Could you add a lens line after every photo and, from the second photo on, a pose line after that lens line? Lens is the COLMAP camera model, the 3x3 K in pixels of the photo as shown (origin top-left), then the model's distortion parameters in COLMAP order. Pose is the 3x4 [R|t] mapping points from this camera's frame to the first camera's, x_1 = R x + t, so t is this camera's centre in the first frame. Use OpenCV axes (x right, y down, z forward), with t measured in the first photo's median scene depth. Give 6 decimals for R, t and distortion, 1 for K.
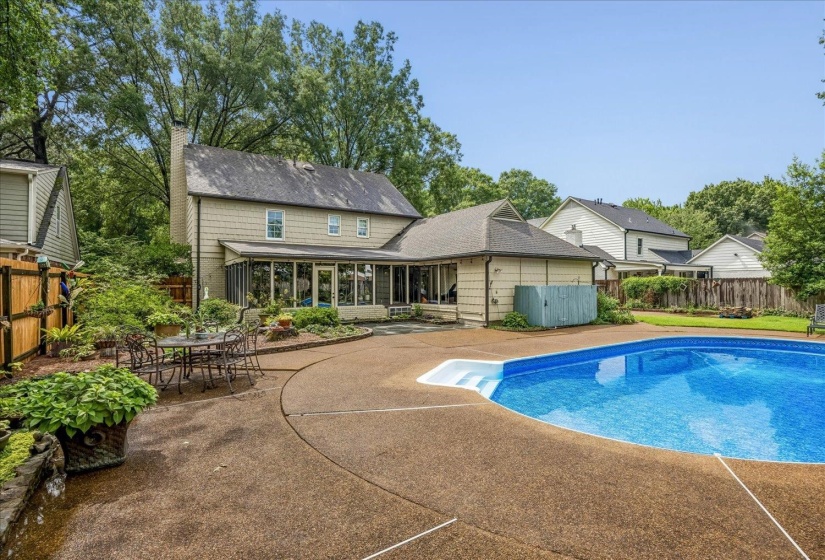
lens RADIAL K [[525.8, 0, 412.8], [0, 525.8, 280.9], [0, 0, 1]] dist [-0.006590, 0.000059]
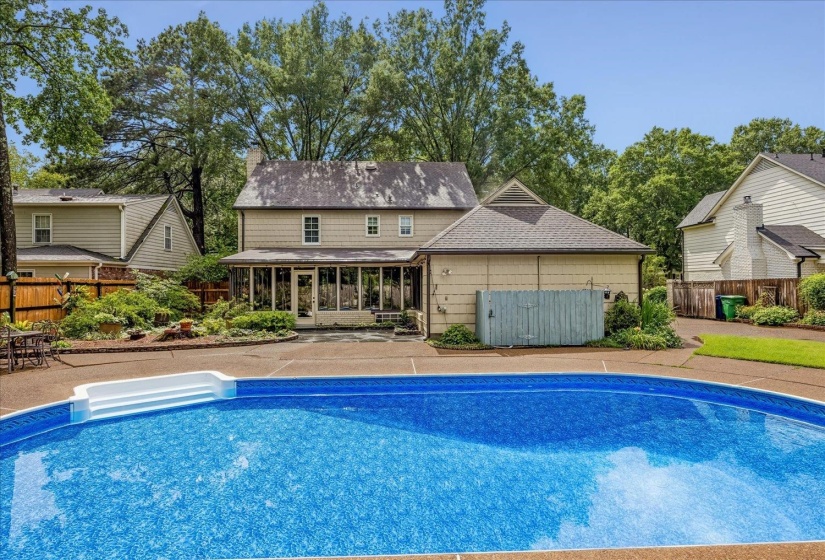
lens RADIAL K [[568.6, 0, 411.3], [0, 568.6, 281.6], [0, 0, 1]] dist [-0.005301, 0.002674]
pose [[0.789466, -0.006817, -0.613756, 0.606539], [0.008989, 0.999959, 0.000456, -0.004697], [0.613728, -0.005877, 0.789496, 0.258925]]
